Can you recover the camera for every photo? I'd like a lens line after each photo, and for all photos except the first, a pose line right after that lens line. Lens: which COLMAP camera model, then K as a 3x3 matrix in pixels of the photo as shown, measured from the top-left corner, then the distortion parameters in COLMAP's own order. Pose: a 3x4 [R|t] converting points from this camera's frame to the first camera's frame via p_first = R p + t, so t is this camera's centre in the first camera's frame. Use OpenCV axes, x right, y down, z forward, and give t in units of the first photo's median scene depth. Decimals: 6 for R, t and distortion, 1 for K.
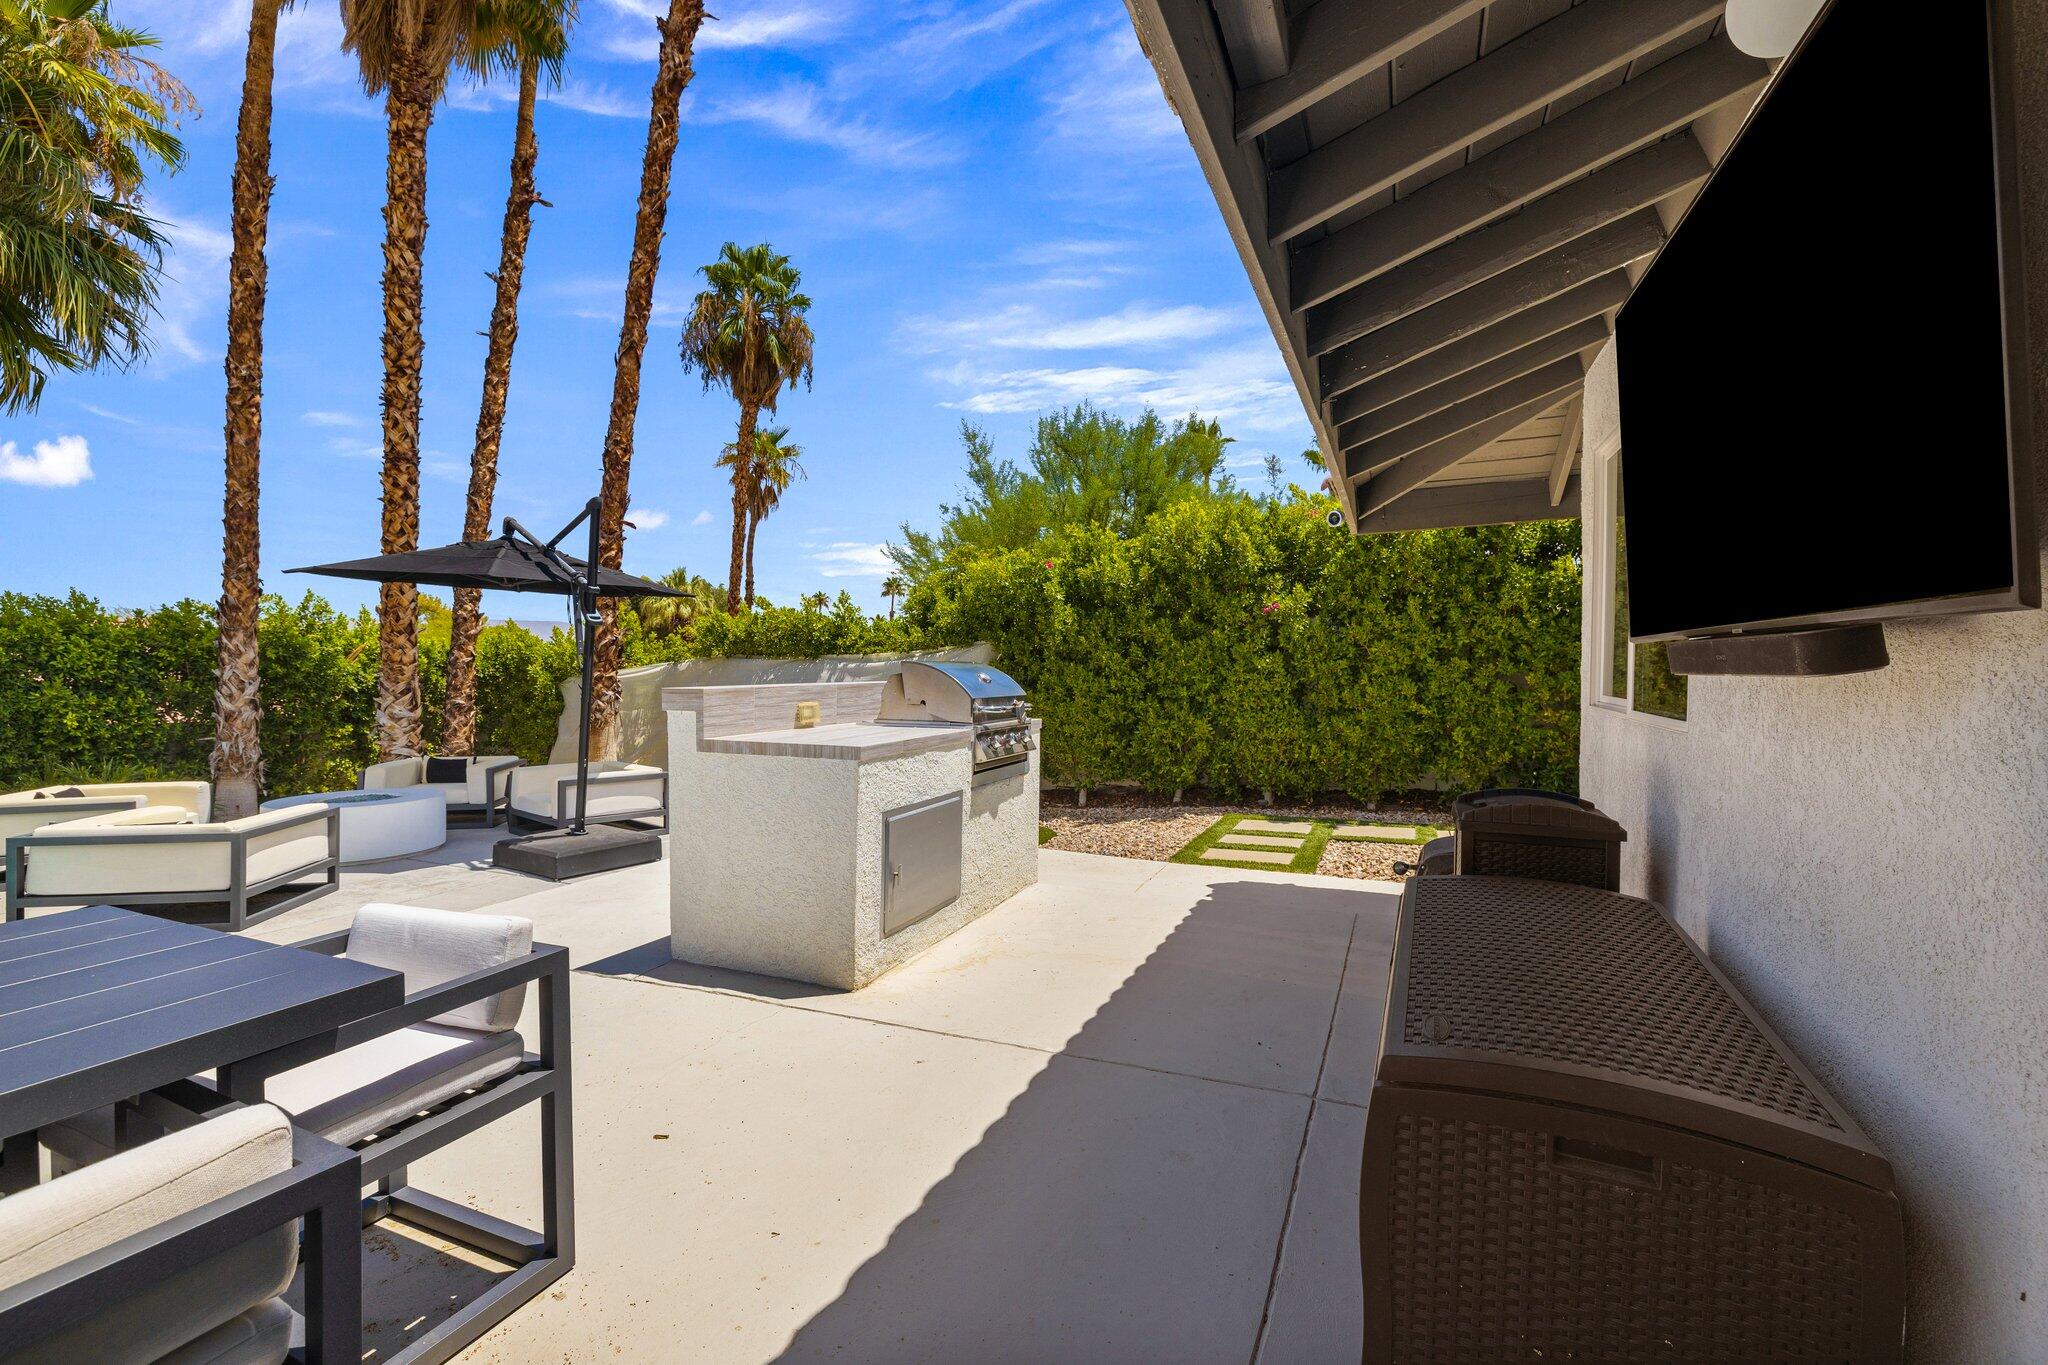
lens RADIAL K [[861.0, 0, 1023.5], [0, 861.0, 680.4], [0, 0, 1]] dist [0.001704, -0.000613]
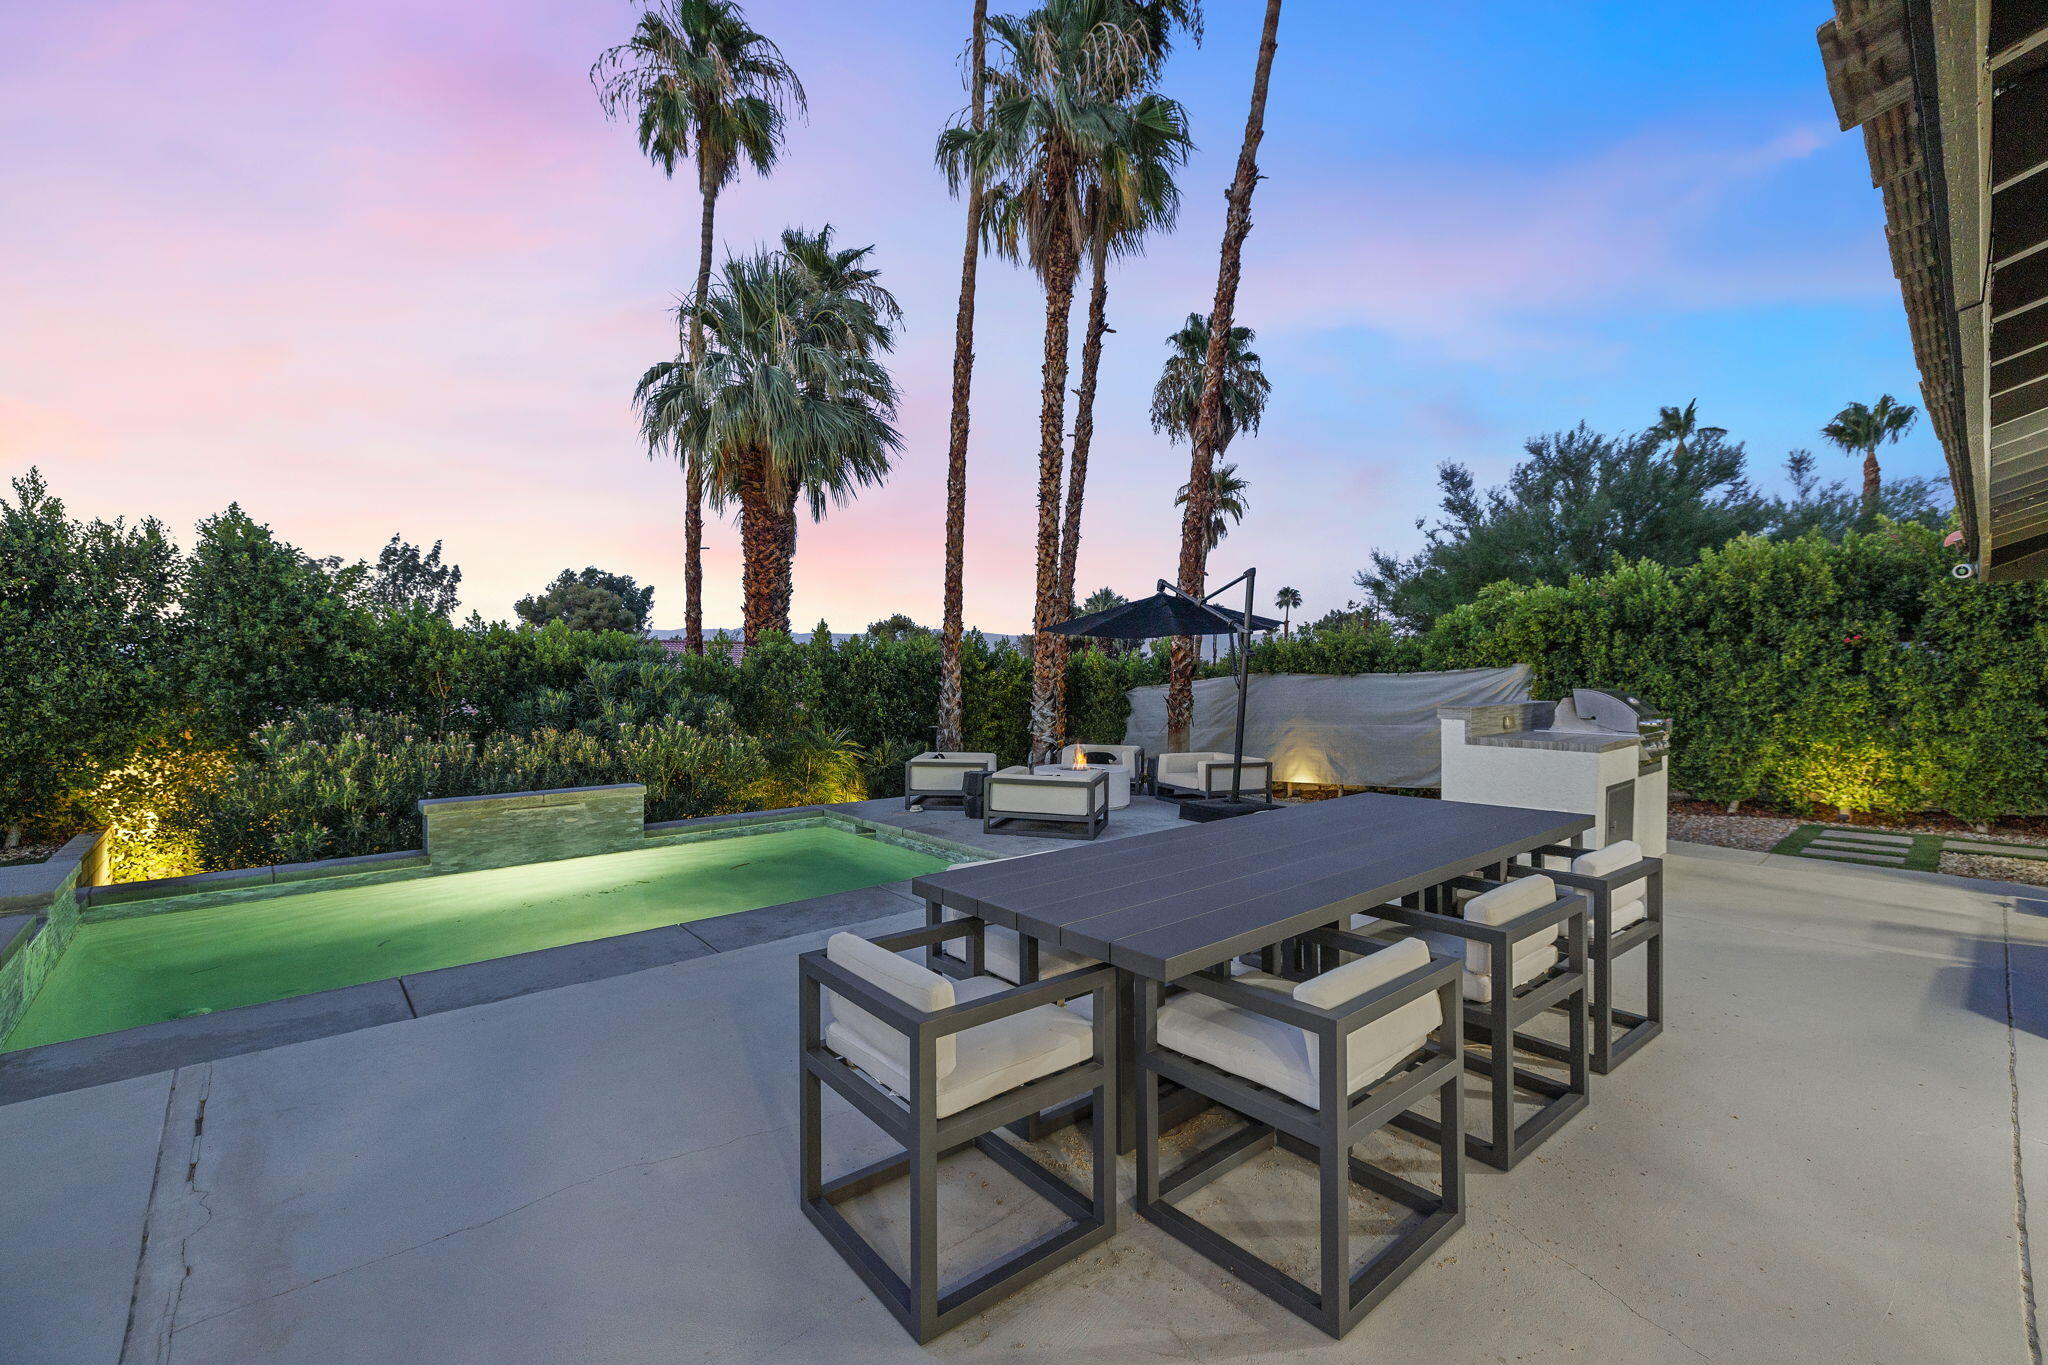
lens RADIAL K [[852.3, 0, 1029.2], [0, 852.3, 664.3], [0, 0, 1]] dist [0.005286, -0.000649]
pose [[0.917317, 0.000386, -0.398158, -0.190098], [-0.011145, 0.999633, -0.024707, -0.007653], [0.398002, 0.027102, 0.916984, -0.318540]]
